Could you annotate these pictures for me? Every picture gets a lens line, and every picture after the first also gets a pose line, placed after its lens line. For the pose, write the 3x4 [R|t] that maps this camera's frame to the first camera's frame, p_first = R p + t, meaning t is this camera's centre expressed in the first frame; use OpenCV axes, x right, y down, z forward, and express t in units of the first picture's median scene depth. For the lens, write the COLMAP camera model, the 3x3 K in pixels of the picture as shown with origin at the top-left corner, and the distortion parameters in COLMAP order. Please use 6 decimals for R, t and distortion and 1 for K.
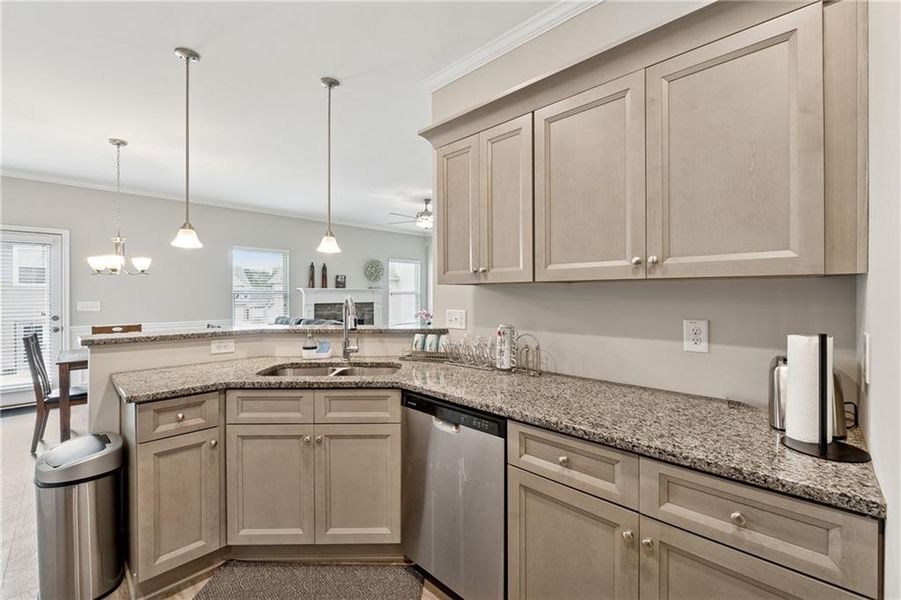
lens RADIAL K [[373.1, 0, 453.3], [0, 373.1, 295.8], [0, 0, 1]] dist [-0.012255, -0.000102]
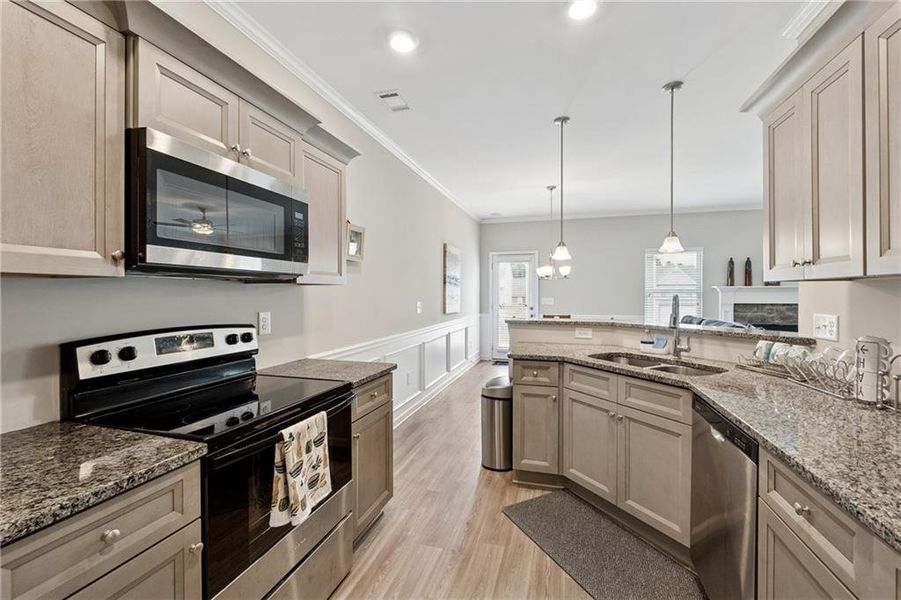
lens RADIAL K [[373.1, 0, 457.5], [0, 373.1, 295.0], [0, 0, 1]] dist [-0.012255, -0.000102]
pose [[0.460958, 0.006005, -0.887402, 0.427400], [-0.004742, 0.999979, 0.004303, -0.001394], [0.887409, 0.002224, 0.460977, 0.008776]]
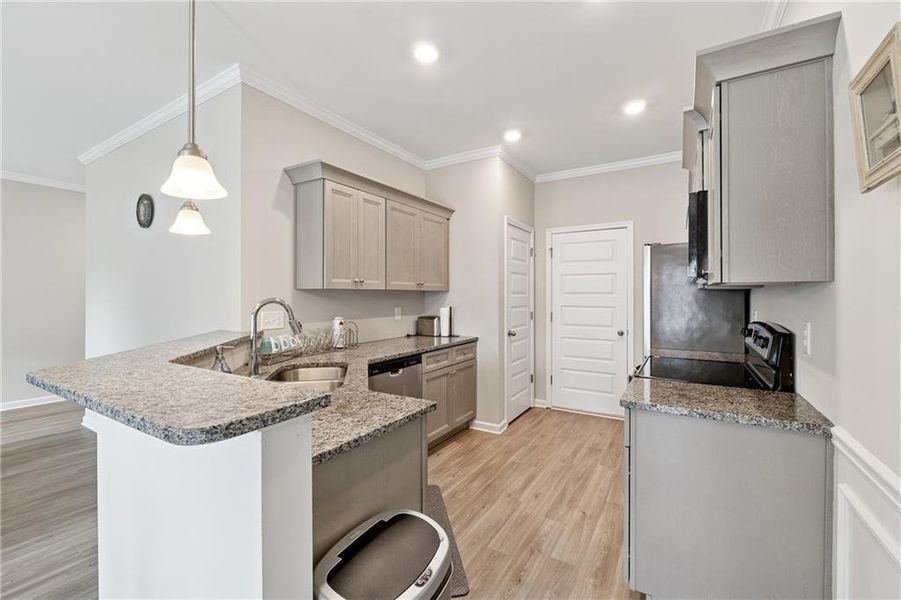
lens RADIAL K [[373.1, 0, 452.8], [0, 373.1, 298.8], [0, 0, 1]] dist [-0.012255, -0.000102]
pose [[-0.204342, -0.006298, 0.978879, -1.540645], [0.005645, 0.999955, 0.007612, -0.004925], [-0.978883, 0.007082, -0.204297, 0.963326]]
